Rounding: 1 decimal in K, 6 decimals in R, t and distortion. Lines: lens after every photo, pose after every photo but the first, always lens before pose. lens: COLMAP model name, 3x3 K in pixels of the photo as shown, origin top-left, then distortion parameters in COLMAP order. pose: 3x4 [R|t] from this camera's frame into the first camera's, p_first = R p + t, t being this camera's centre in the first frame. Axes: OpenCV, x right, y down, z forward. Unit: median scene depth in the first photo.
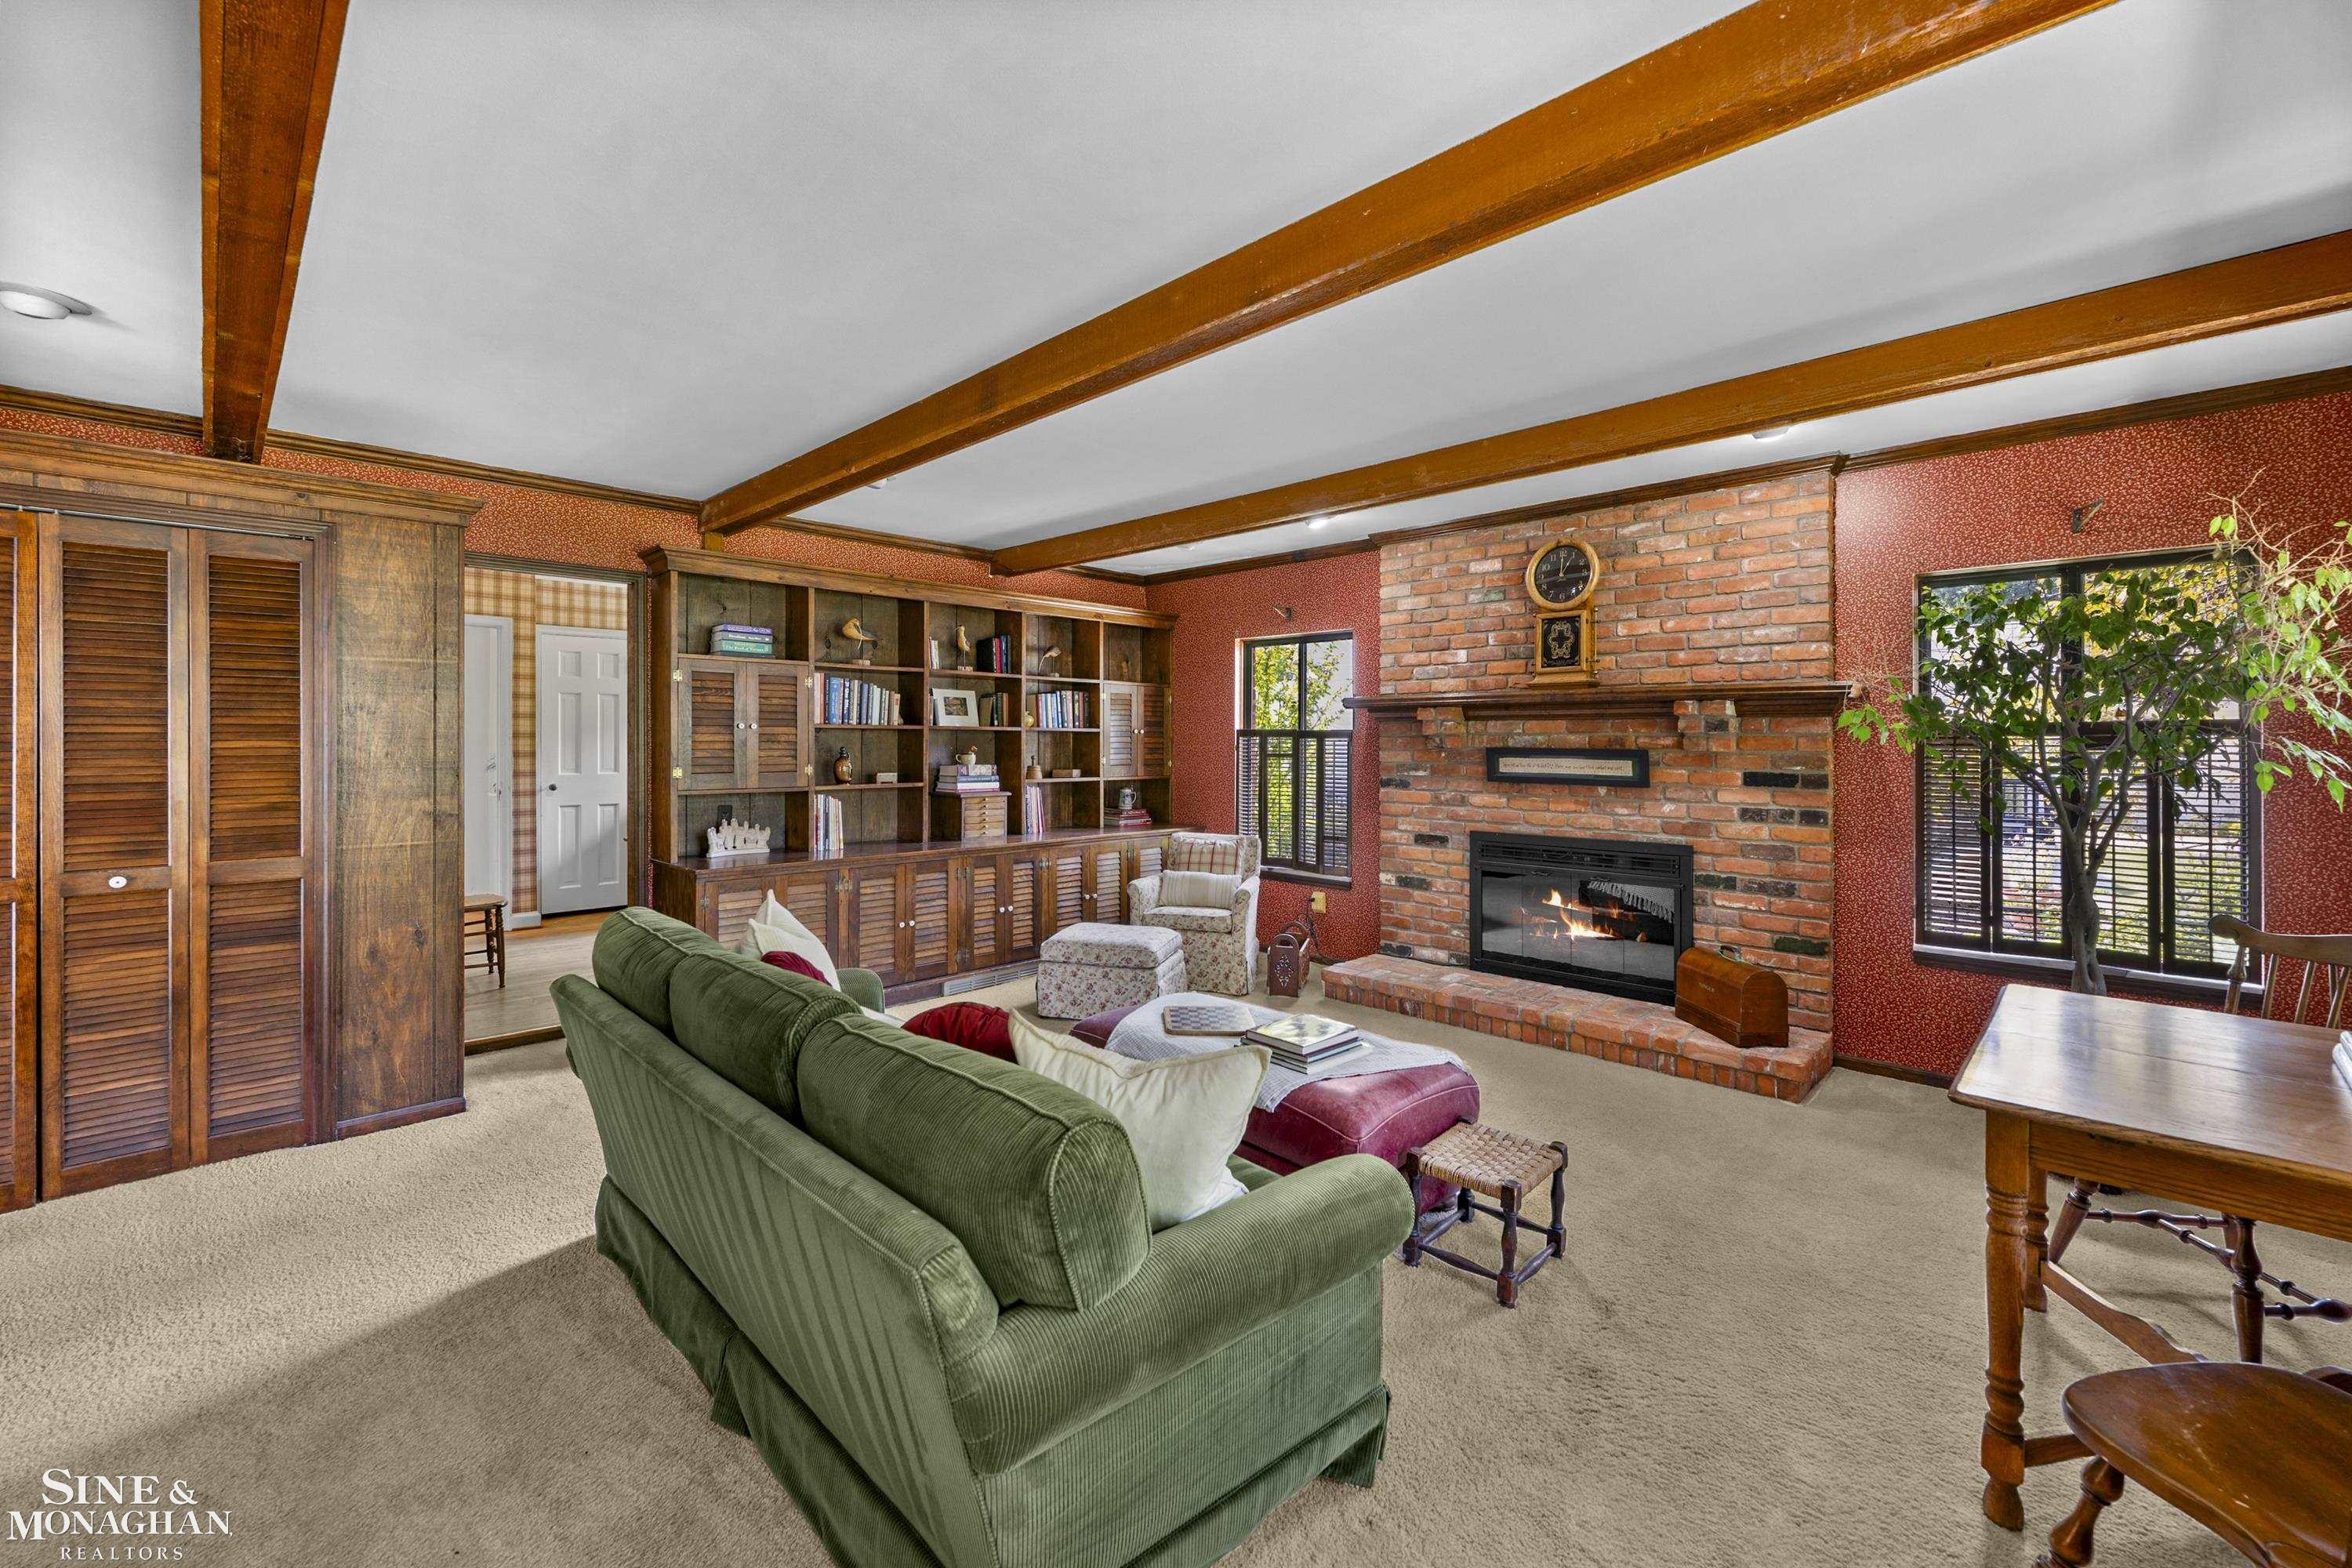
lens RADIAL K [[946.5, 0, 1183.7], [0, 946.5, 736.5], [0, 0, 1]] dist [-0.000381, -0.000035]
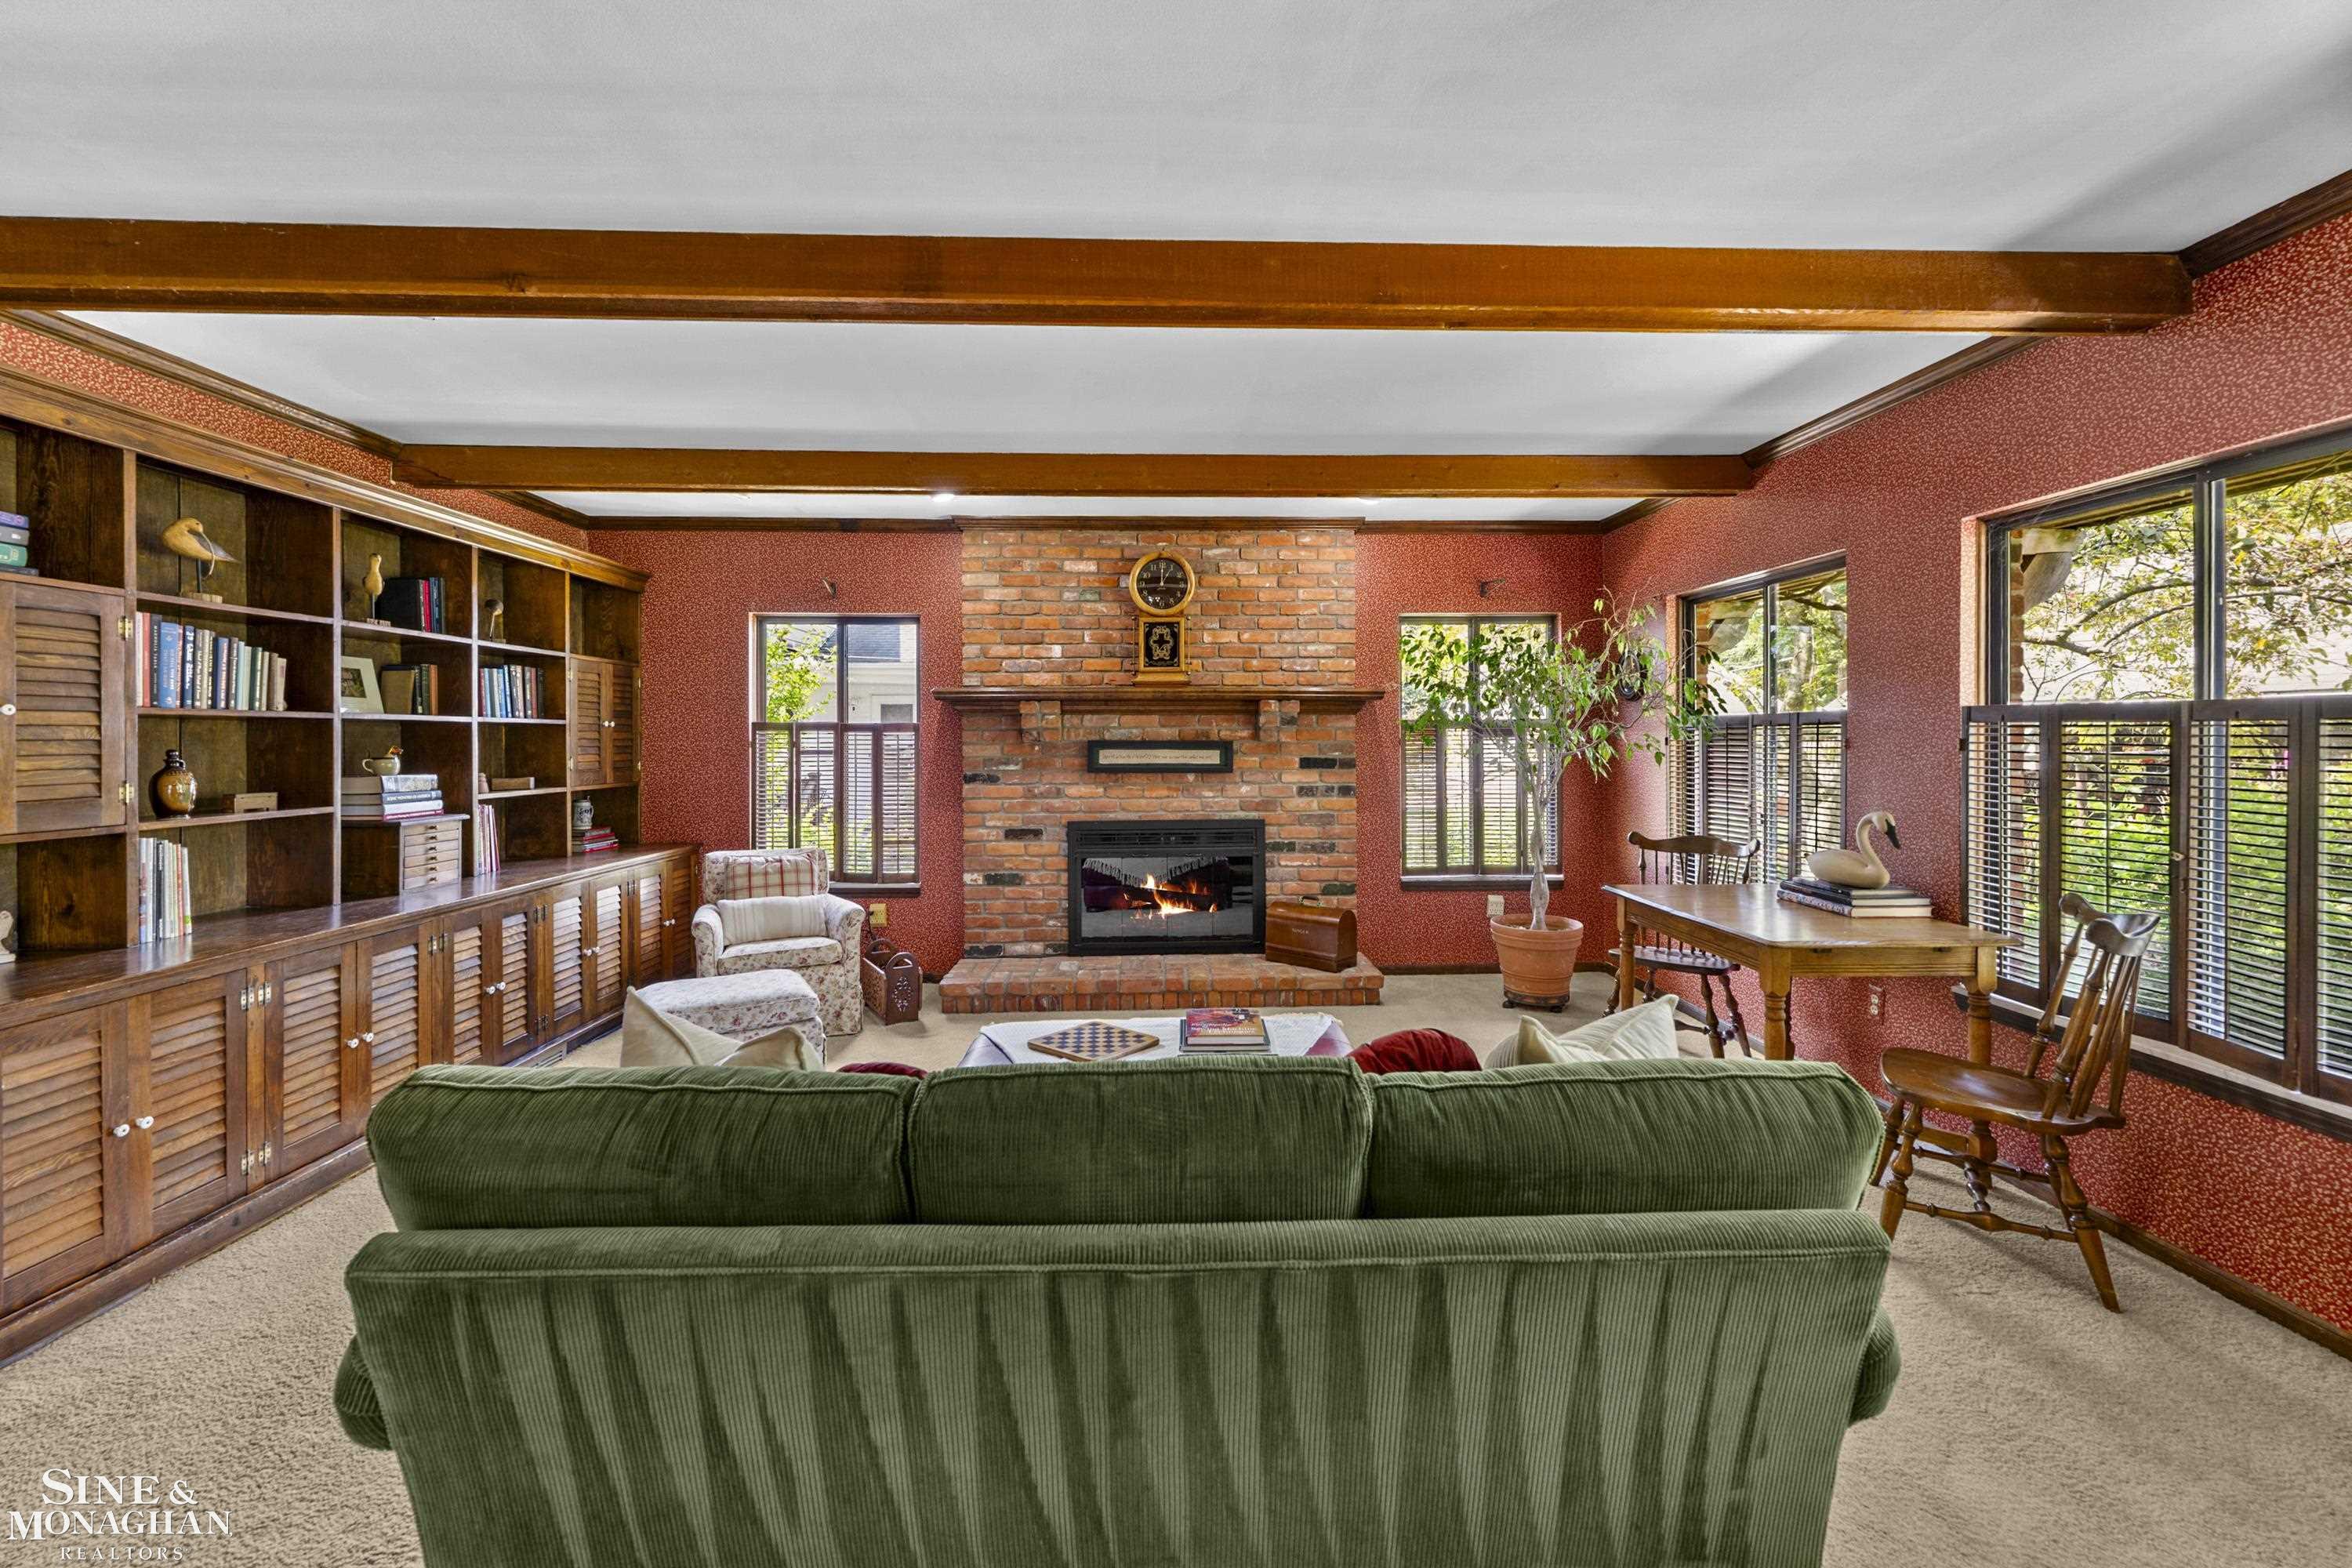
lens RADIAL K [[946.5, 0, 1183.7], [0, 946.5, 736.5], [0, 0, 1]] dist [-0.000381, -0.000035]
pose [[0.691510, -0.005314, 0.722347, -0.361932], [0.002070, 0.999983, 0.005374, 0.001830], [-0.722364, -0.002221, 0.691509, 0.201440]]
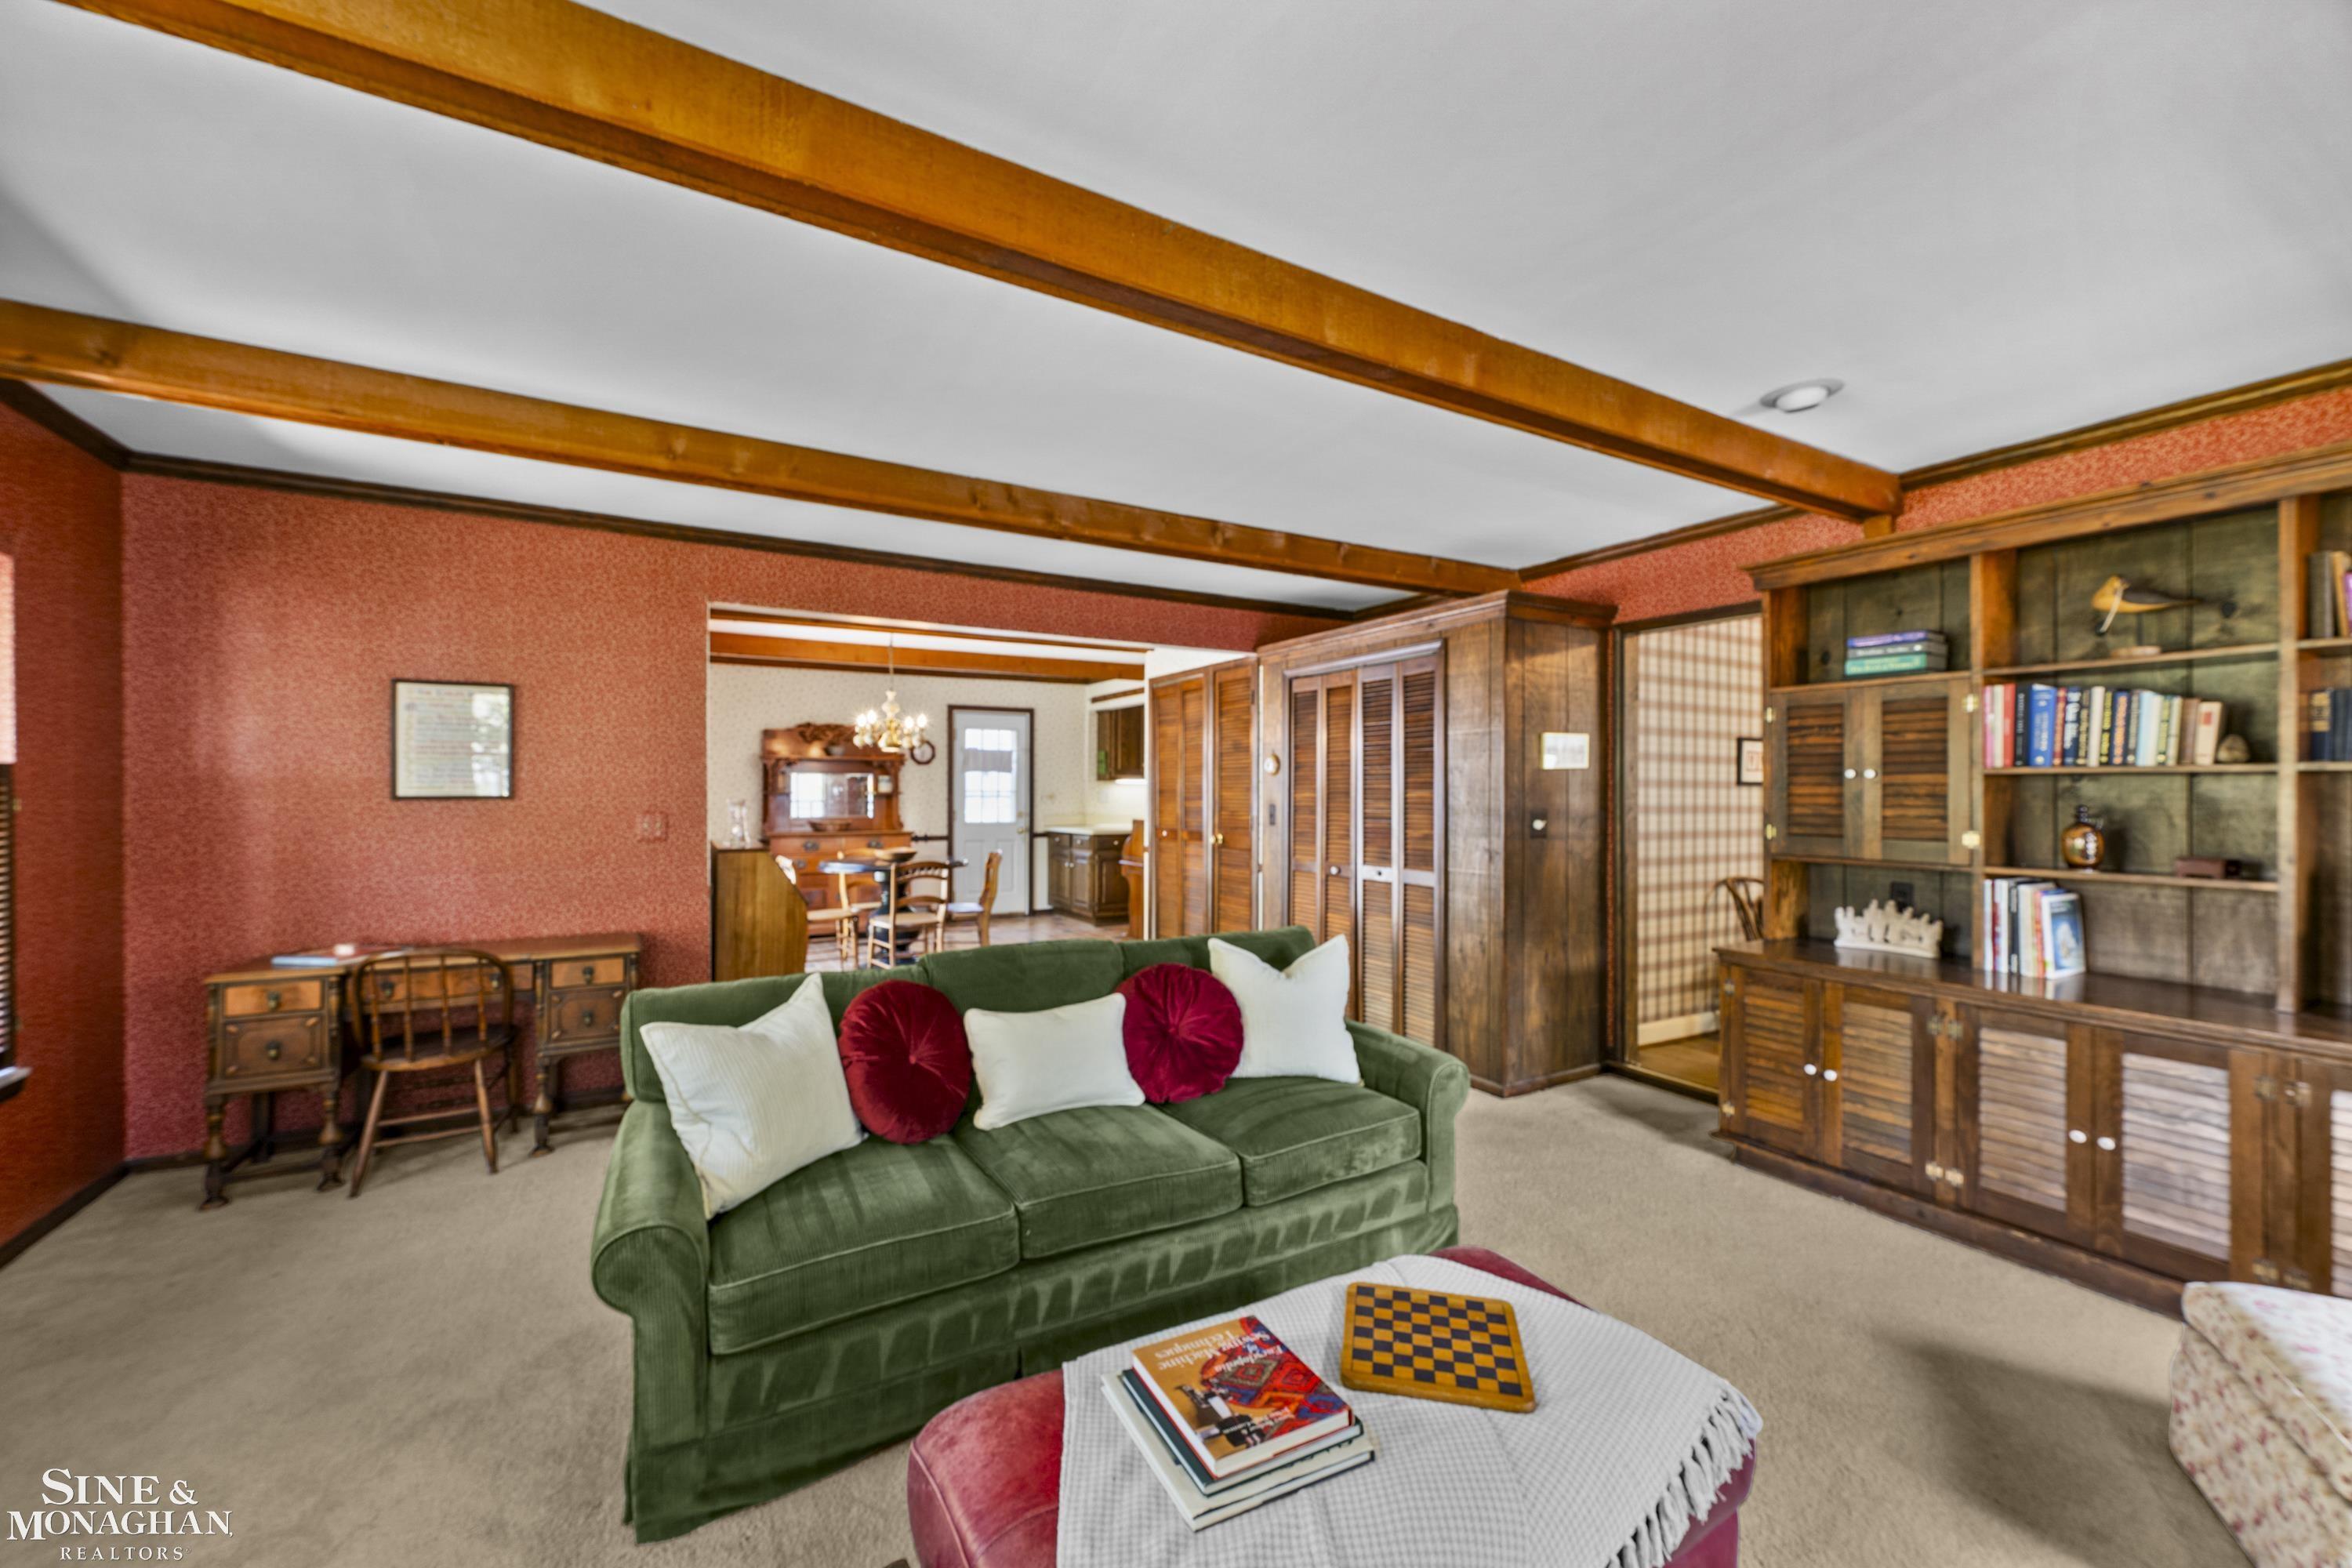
lens RADIAL K [[919.9, 0, 1175.6], [0, 919.9, 790.8], [0, 0, 1]] dist [-0.000001, 0.000014]
pose [[-0.274121, -0.002903, -0.961691, 0.342485], [-0.000323, 0.999996, -0.002927, 0.003893], [0.961695, -0.000492, -0.274121, 0.641325]]
